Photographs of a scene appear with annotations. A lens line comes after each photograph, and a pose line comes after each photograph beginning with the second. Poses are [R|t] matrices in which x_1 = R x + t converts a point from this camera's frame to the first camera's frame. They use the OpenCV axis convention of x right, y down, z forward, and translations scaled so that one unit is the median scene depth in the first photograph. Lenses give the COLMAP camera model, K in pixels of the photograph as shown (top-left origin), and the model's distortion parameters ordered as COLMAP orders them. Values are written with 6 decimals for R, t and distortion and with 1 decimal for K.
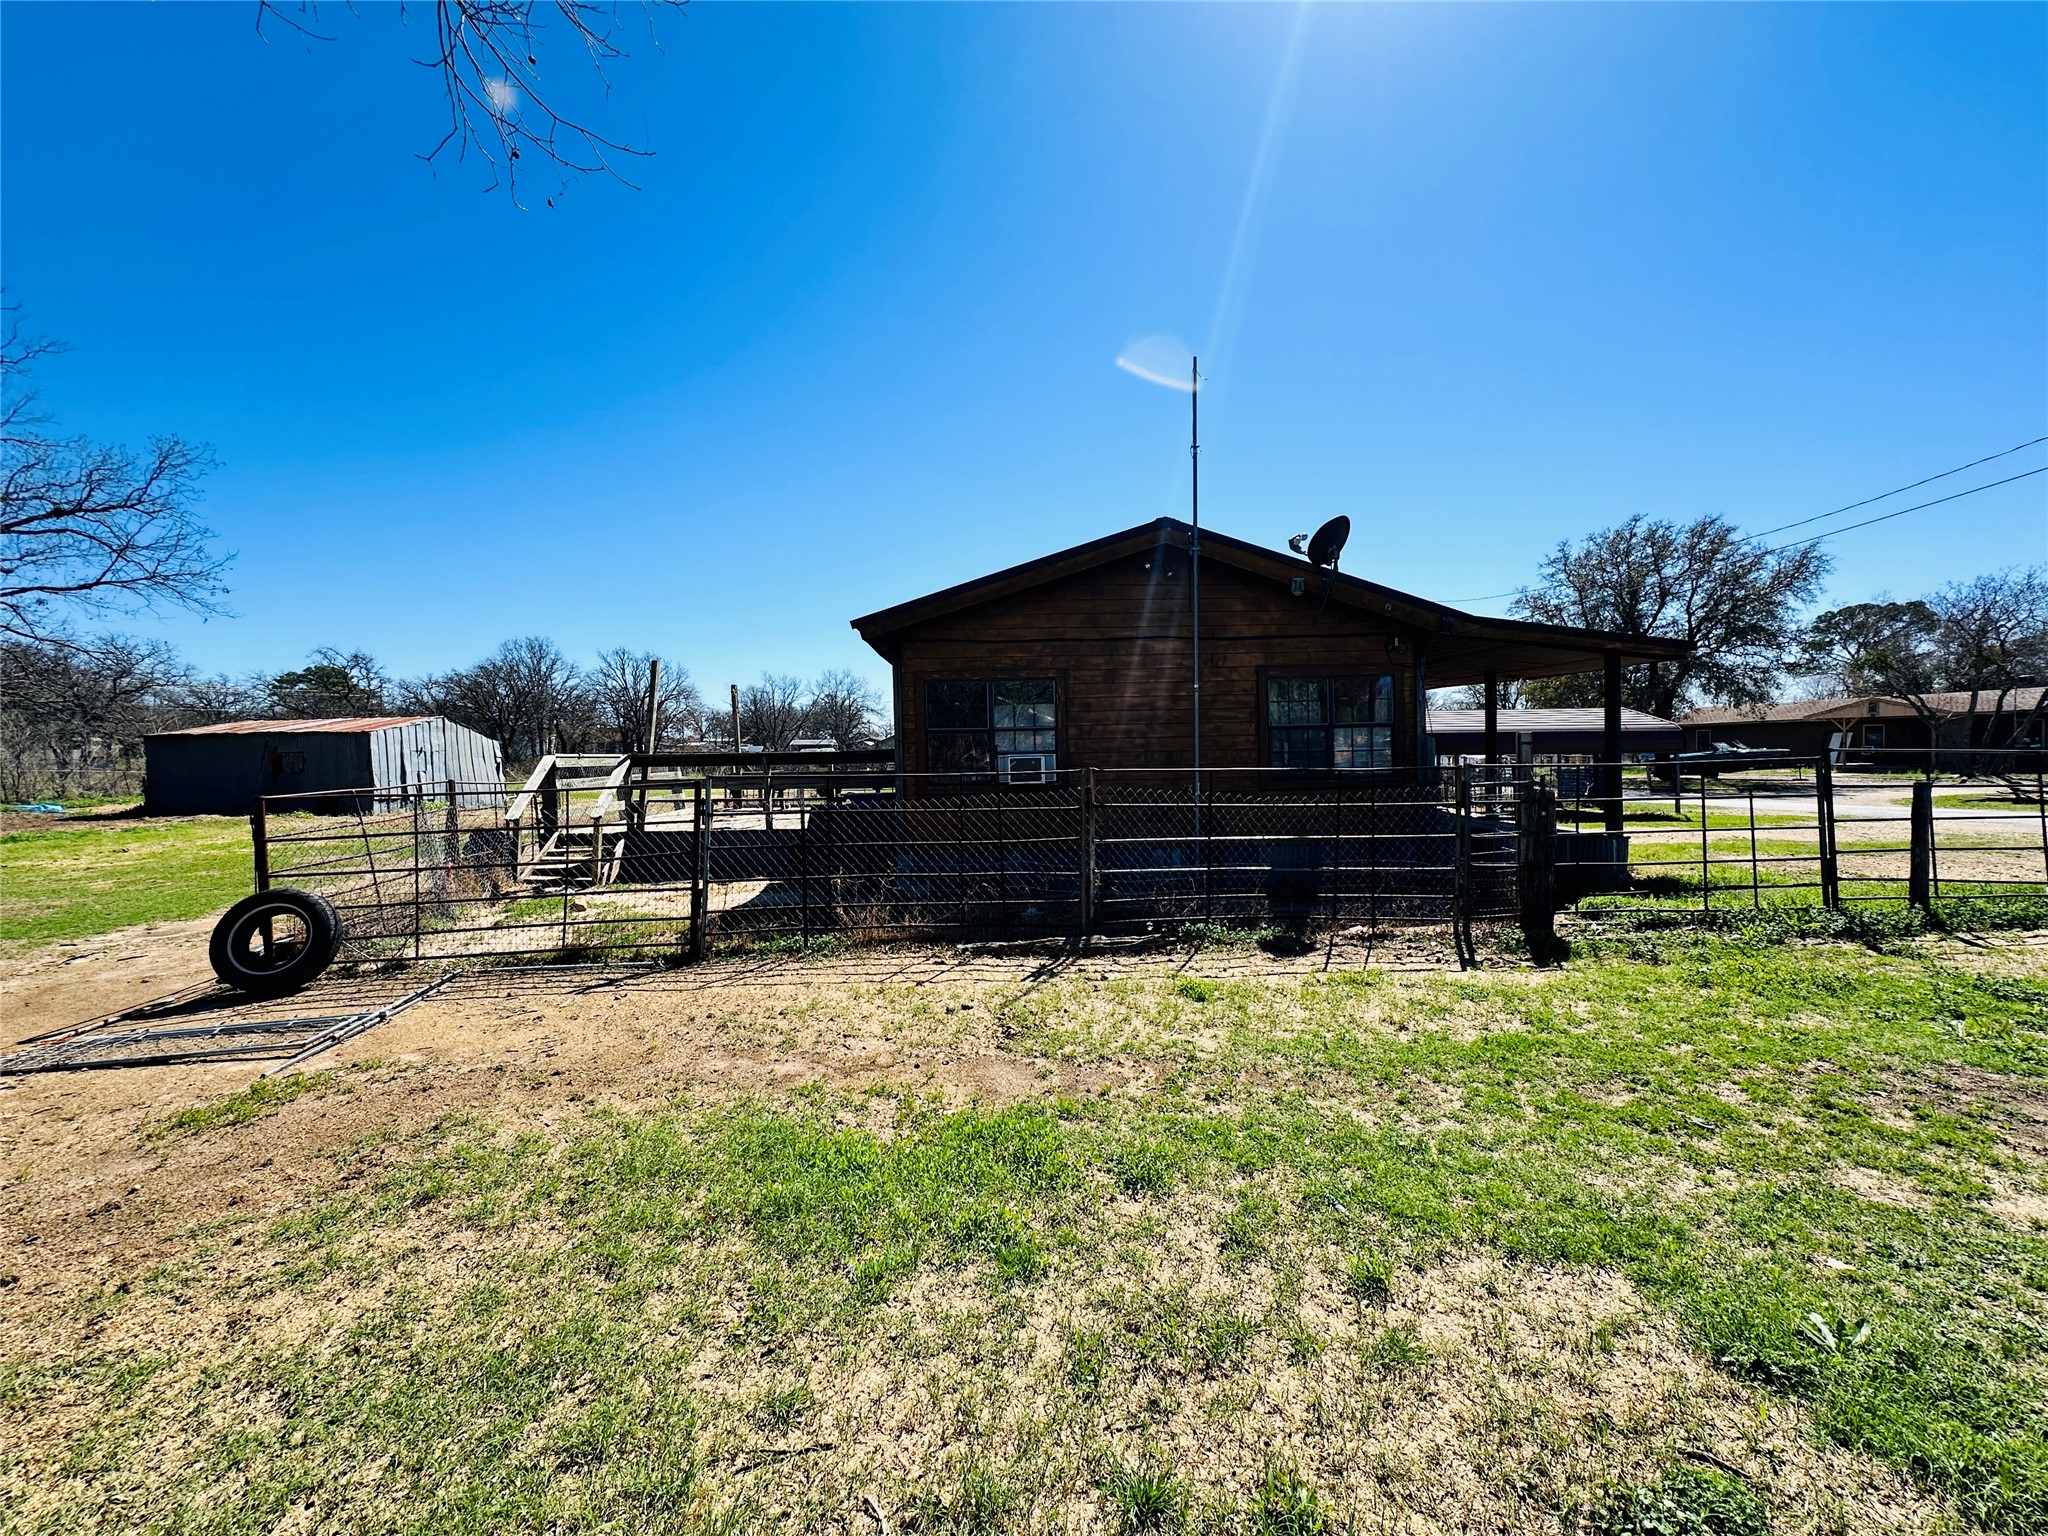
lens RADIAL K [[812.0, 0, 1026.4], [0, 812.0, 768.8], [0, 0, 1]] dist [-0.003070, -0.000012]
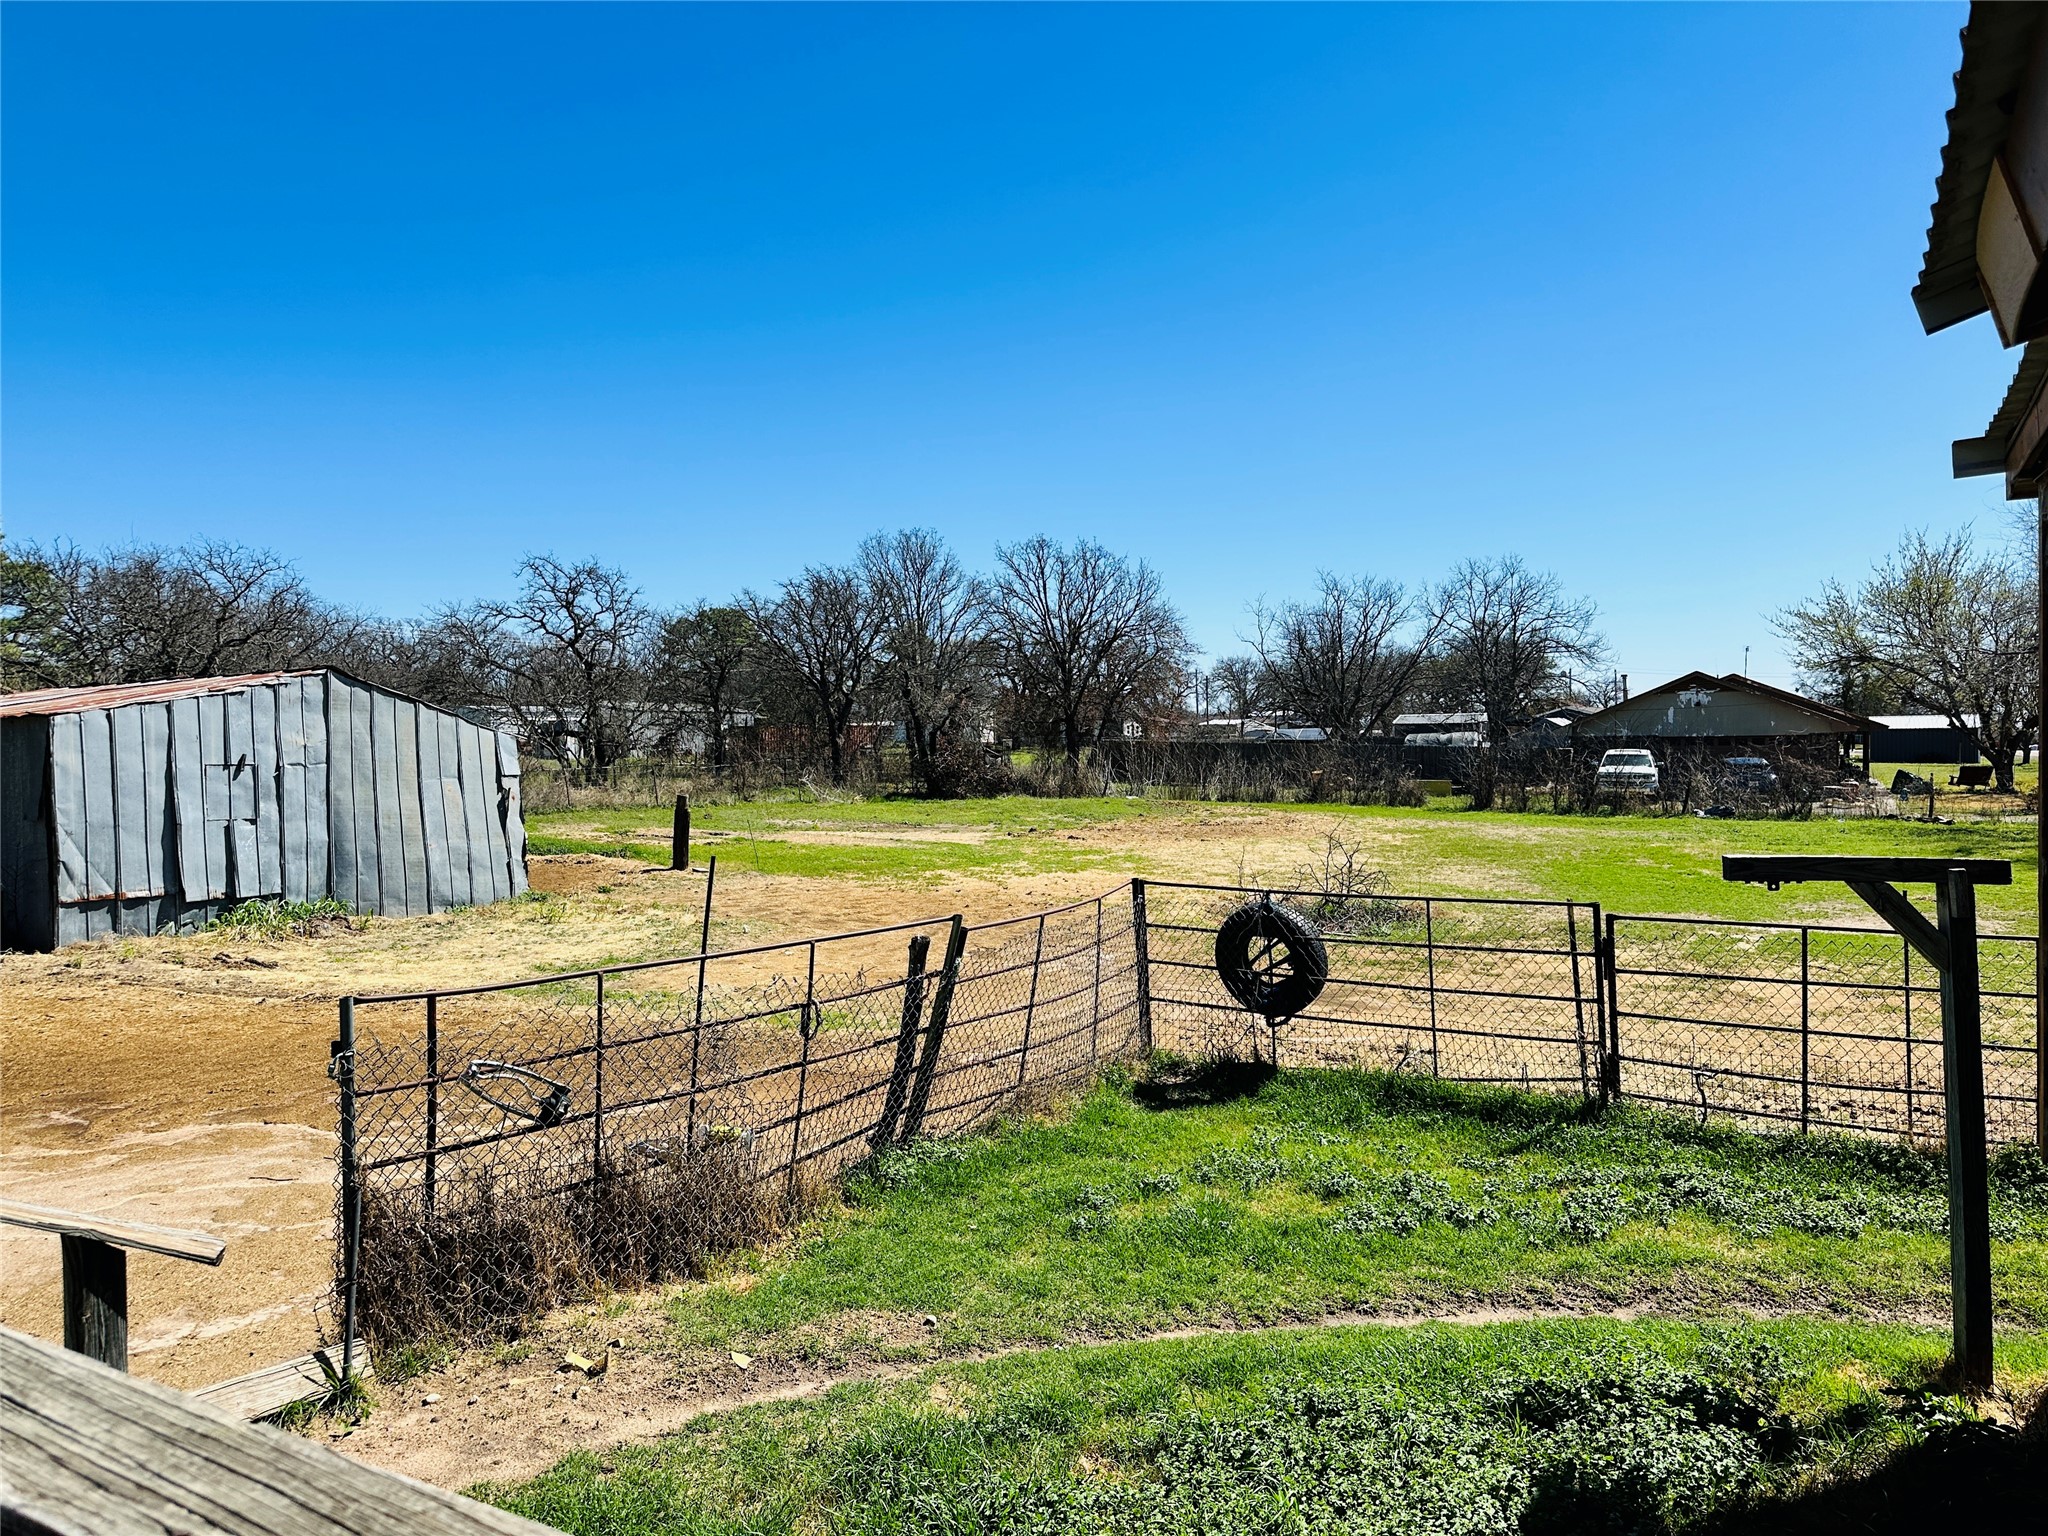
lens RADIAL K [[1407.7, 0, 1022.5], [0, 1407.7, 767.0], [0, 0, 1]] dist [0.013462, 0.001426]
pose [[0.845952, 0.013350, -0.533092, -0.102726], [-0.011303, 0.999911, 0.007103, -0.029078], [0.533139, 0.000016, 0.846028, 0.628549]]
